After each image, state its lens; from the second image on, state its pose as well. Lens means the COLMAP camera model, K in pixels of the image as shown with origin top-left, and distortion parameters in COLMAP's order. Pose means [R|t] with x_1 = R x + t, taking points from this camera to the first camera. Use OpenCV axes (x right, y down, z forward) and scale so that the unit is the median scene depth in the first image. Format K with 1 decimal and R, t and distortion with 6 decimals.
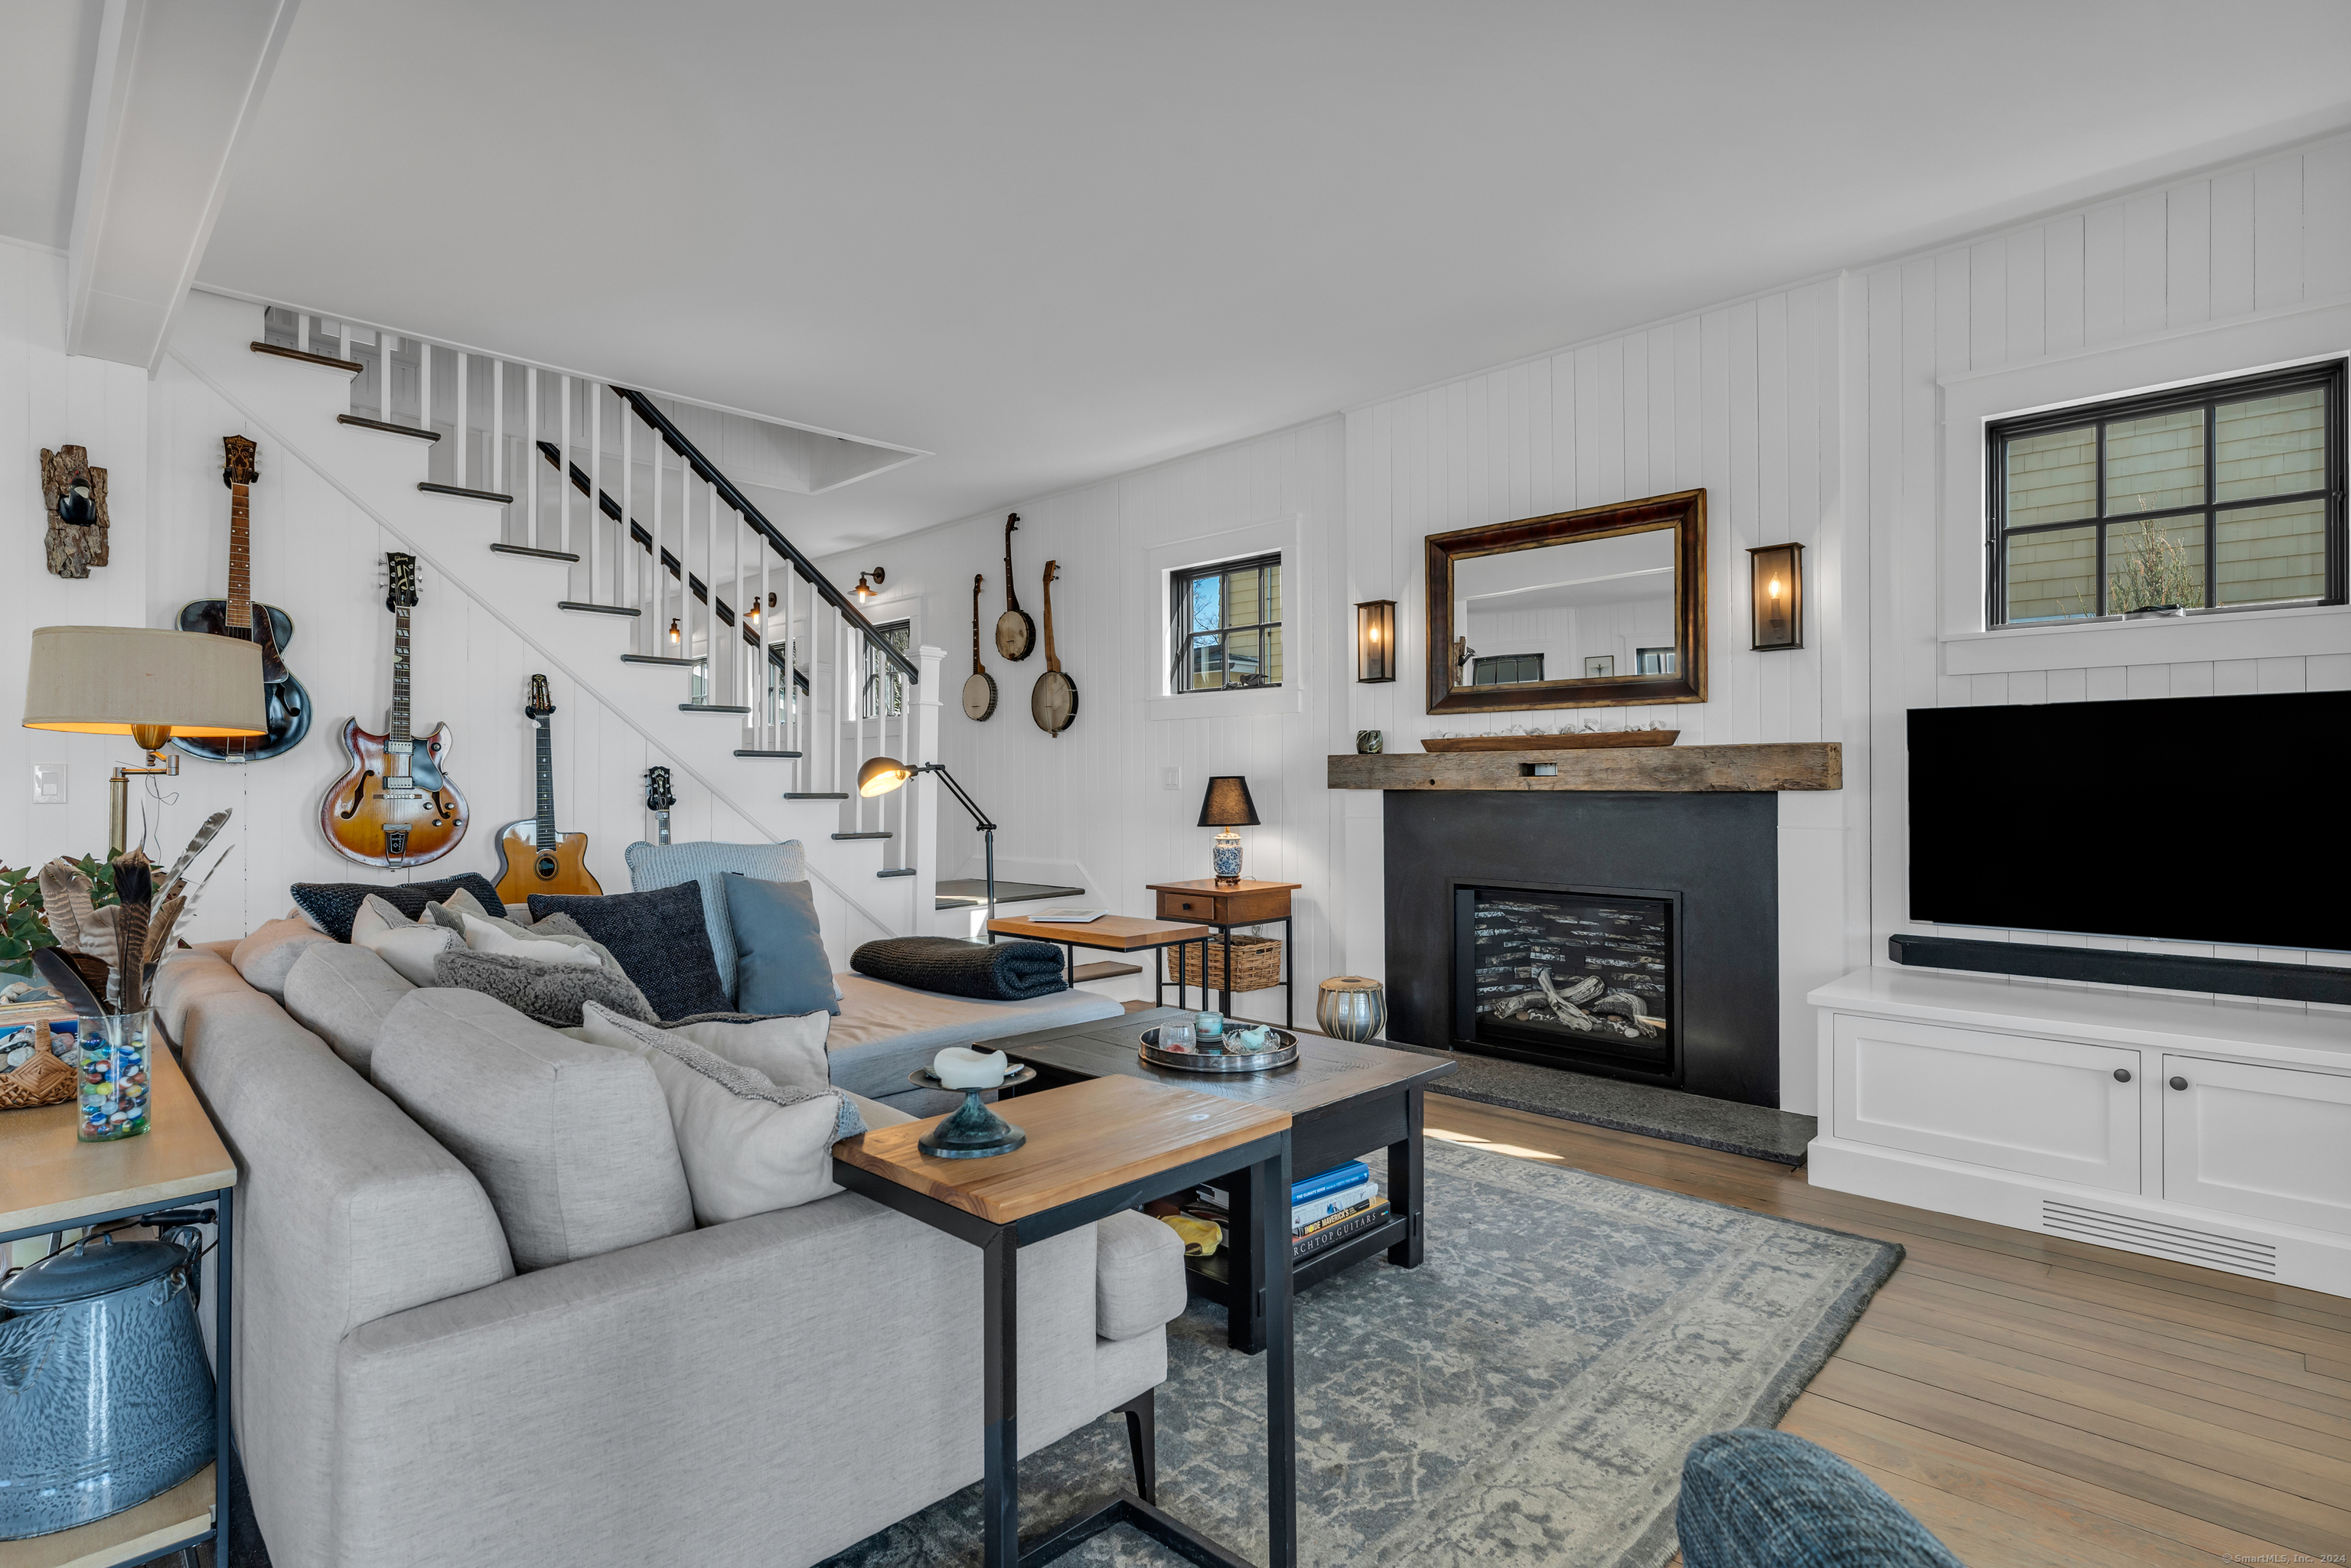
lens RADIAL K [[1137.9, 0, 1179.1], [0, 1137.9, 771.2], [0, 0, 1]] dist [0.006351, -0.001710]
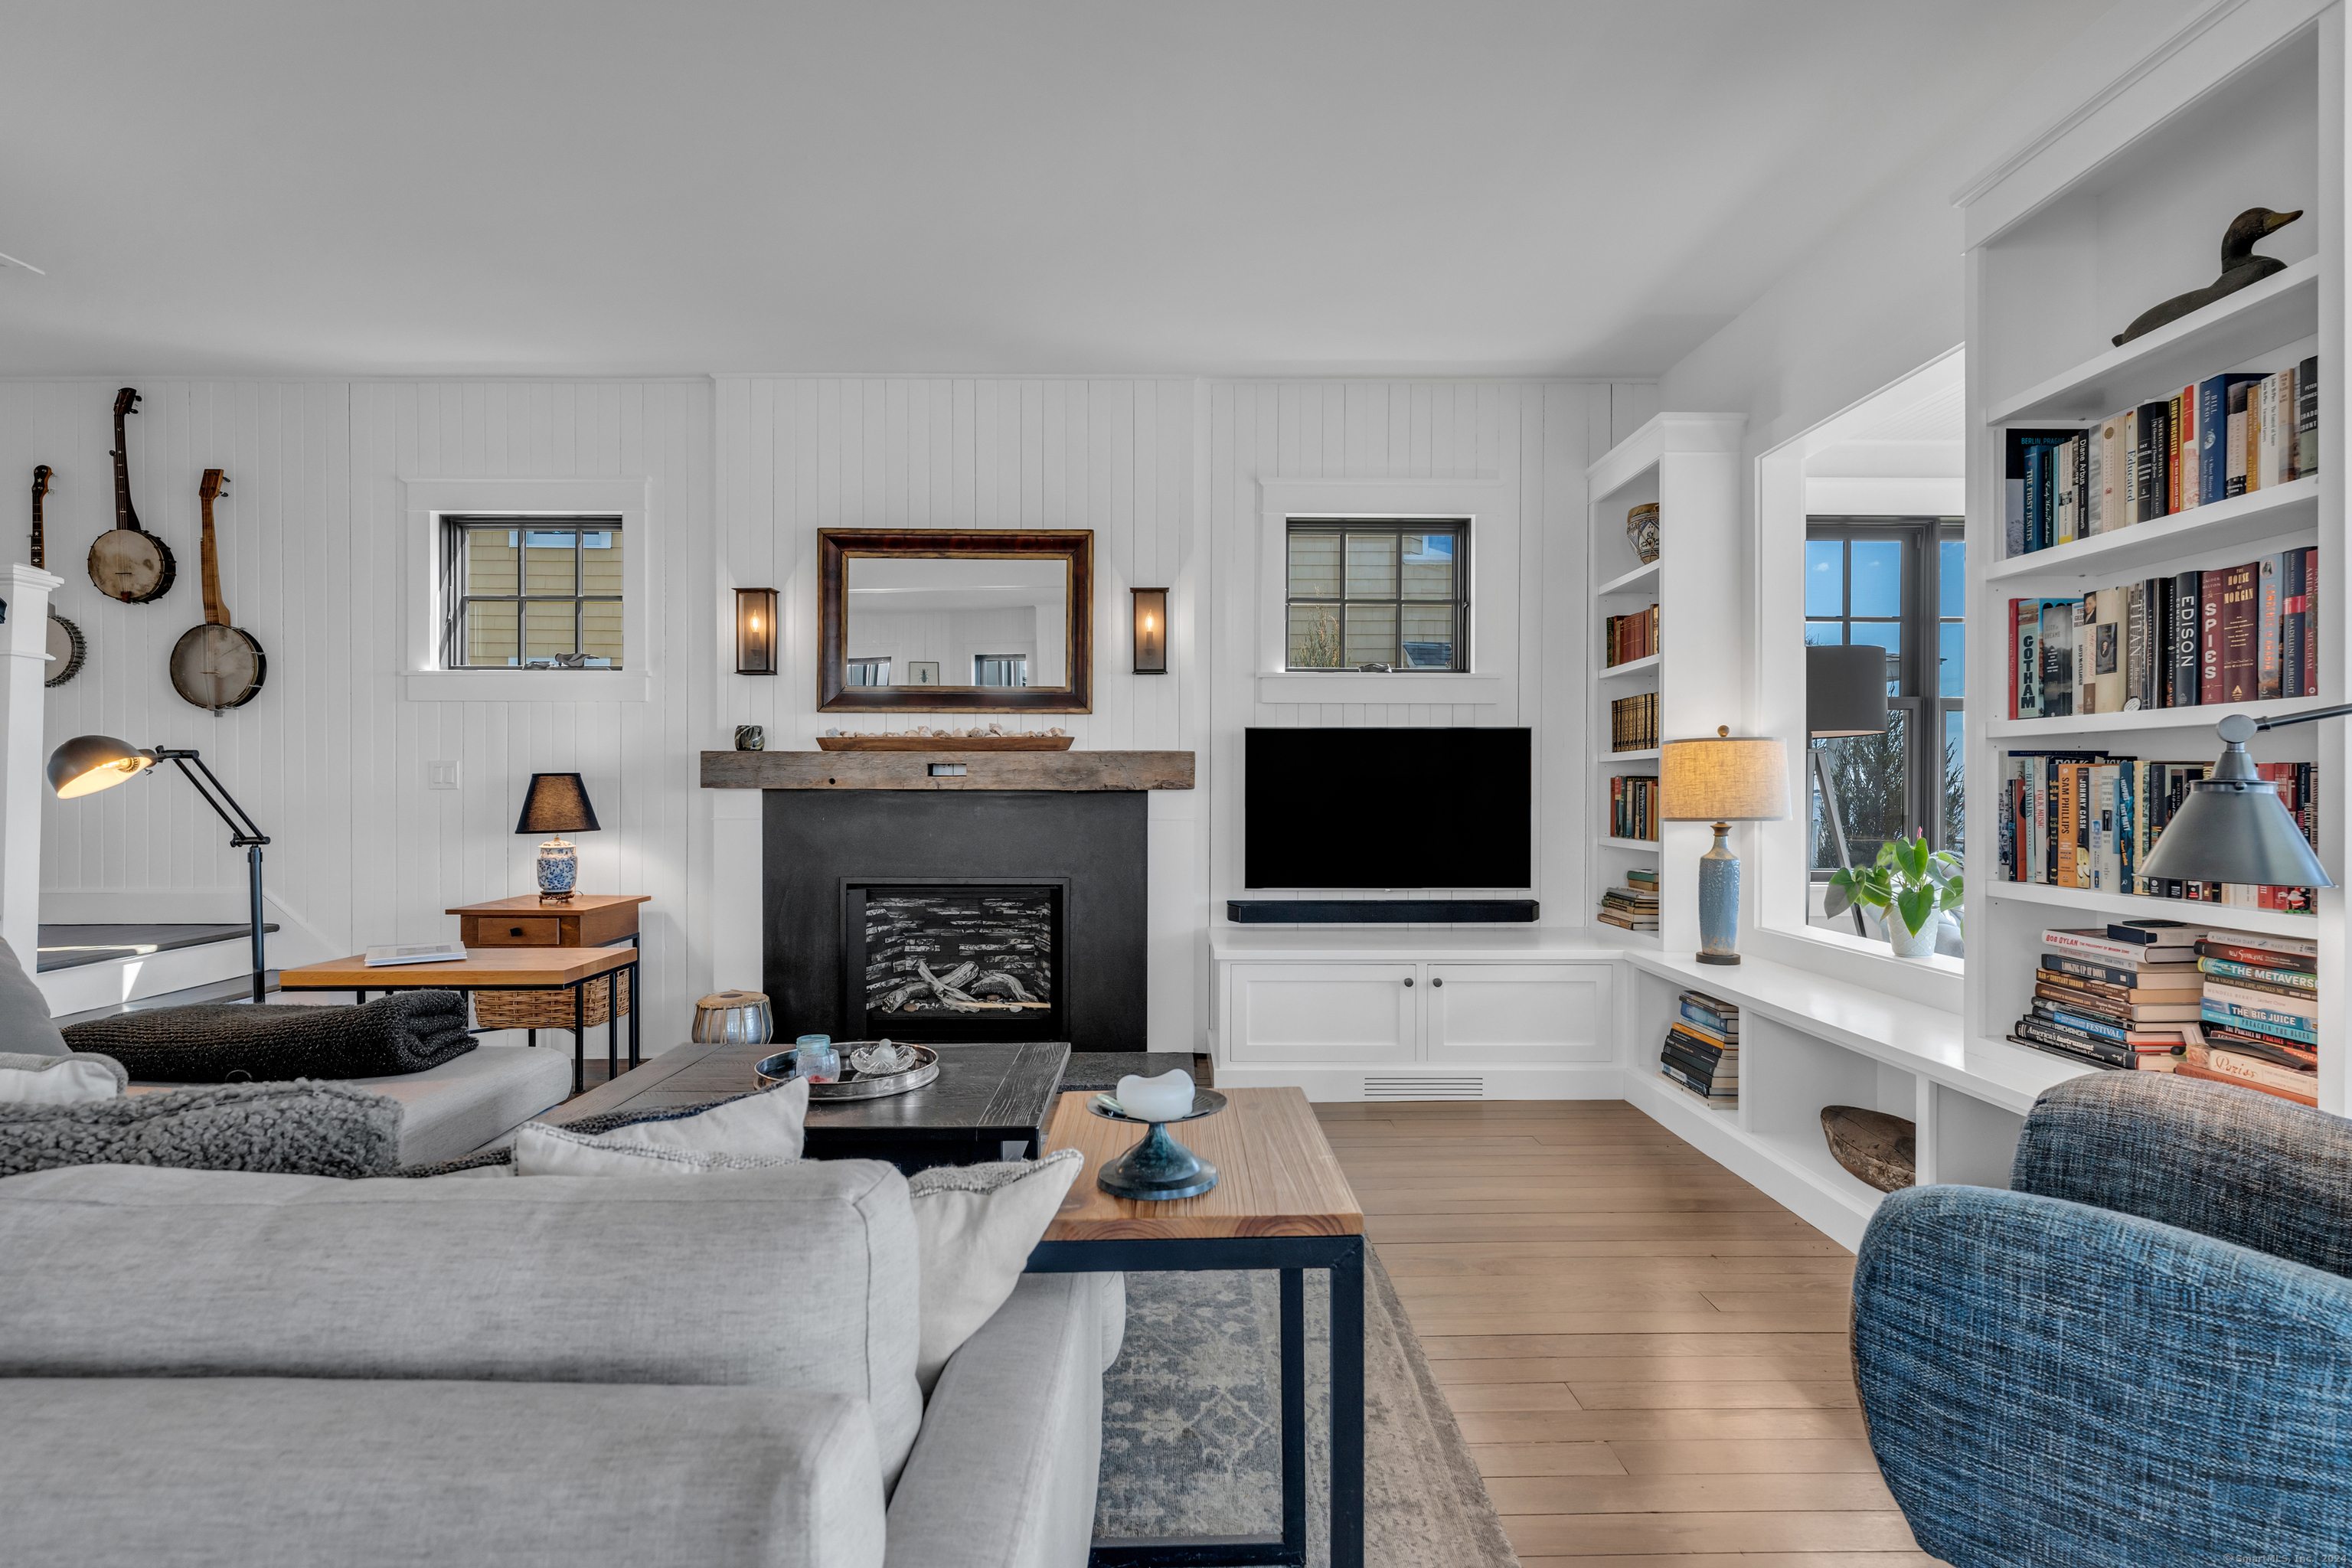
lens RADIAL K [[1107.9, 0, 1162.0], [0, 1107.9, 783.9], [0, 0, 1]] dist [0.002724, -0.000126]
pose [[0.719658, 0.004956, 0.694311, -0.240088], [-0.010843, 0.999933, 0.004101, 0.004931], [-0.694244, -0.010480, 0.719664, 0.118605]]
